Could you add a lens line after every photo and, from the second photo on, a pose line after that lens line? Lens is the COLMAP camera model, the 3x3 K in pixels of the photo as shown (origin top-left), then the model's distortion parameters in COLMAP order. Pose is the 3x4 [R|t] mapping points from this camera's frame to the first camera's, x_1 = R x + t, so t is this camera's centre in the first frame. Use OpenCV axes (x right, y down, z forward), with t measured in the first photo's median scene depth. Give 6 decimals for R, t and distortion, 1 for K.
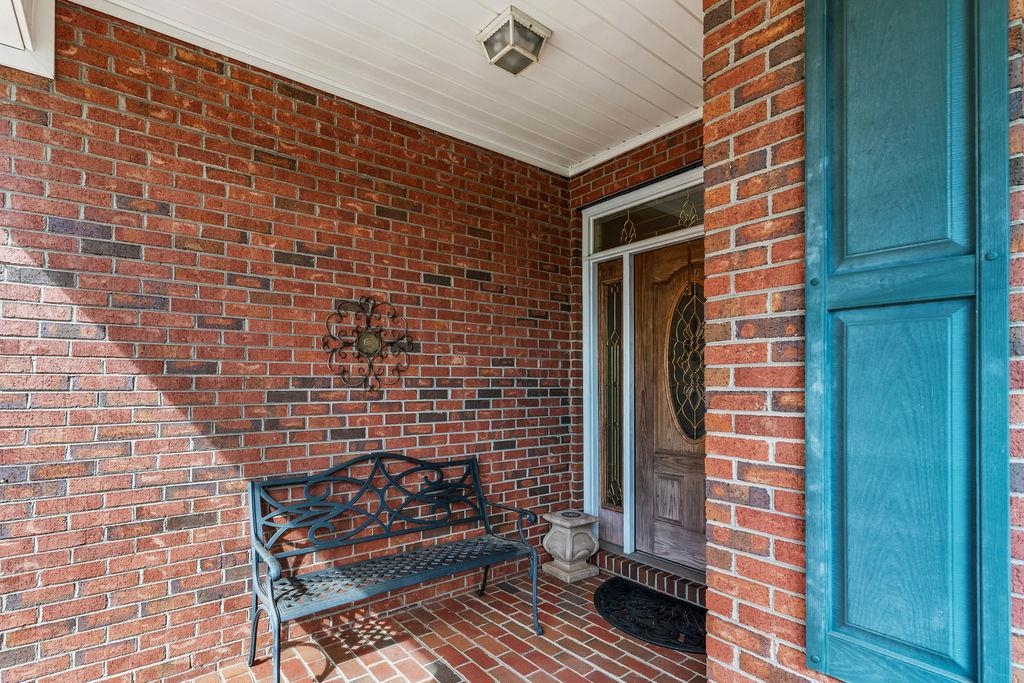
lens RADIAL K [[496.8, 0, 509.5], [0, 496.8, 374.9], [0, 0, 1]] dist [-0.002496, 0.004555]
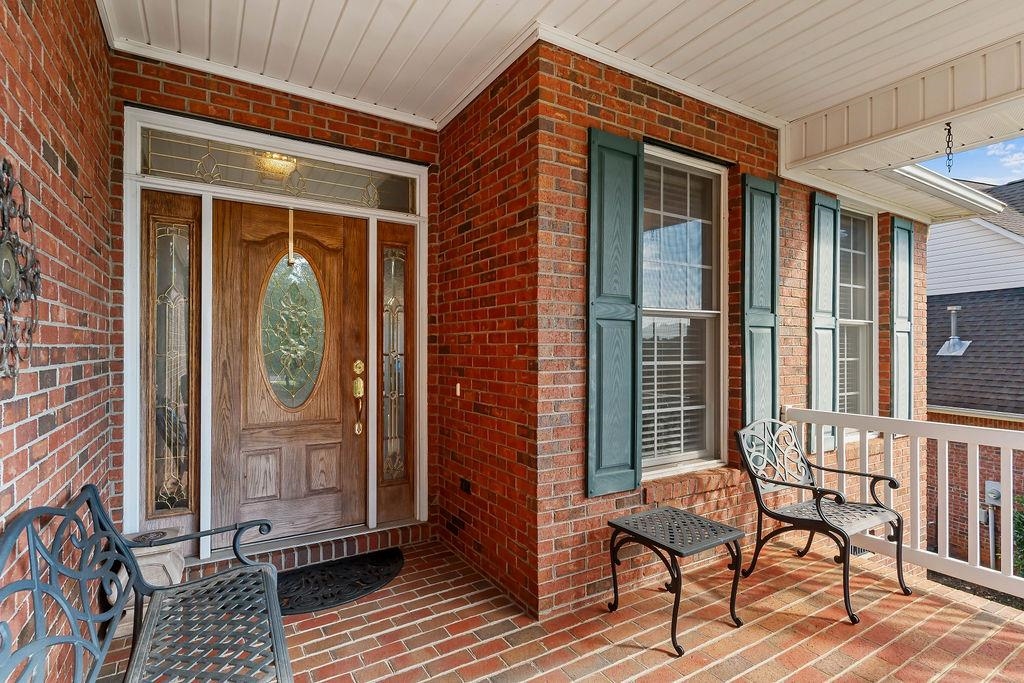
lens RADIAL K [[496.8, 0, 511.0], [0, 496.8, 347.2], [0, 0, 1]] dist [-0.002496, 0.004555]
pose [[0.123940, 0.003659, 0.992283, -0.555481], [-0.020260, 0.999794, -0.001156, -0.001245], [-0.992083, -0.019961, 0.123989, 0.425003]]
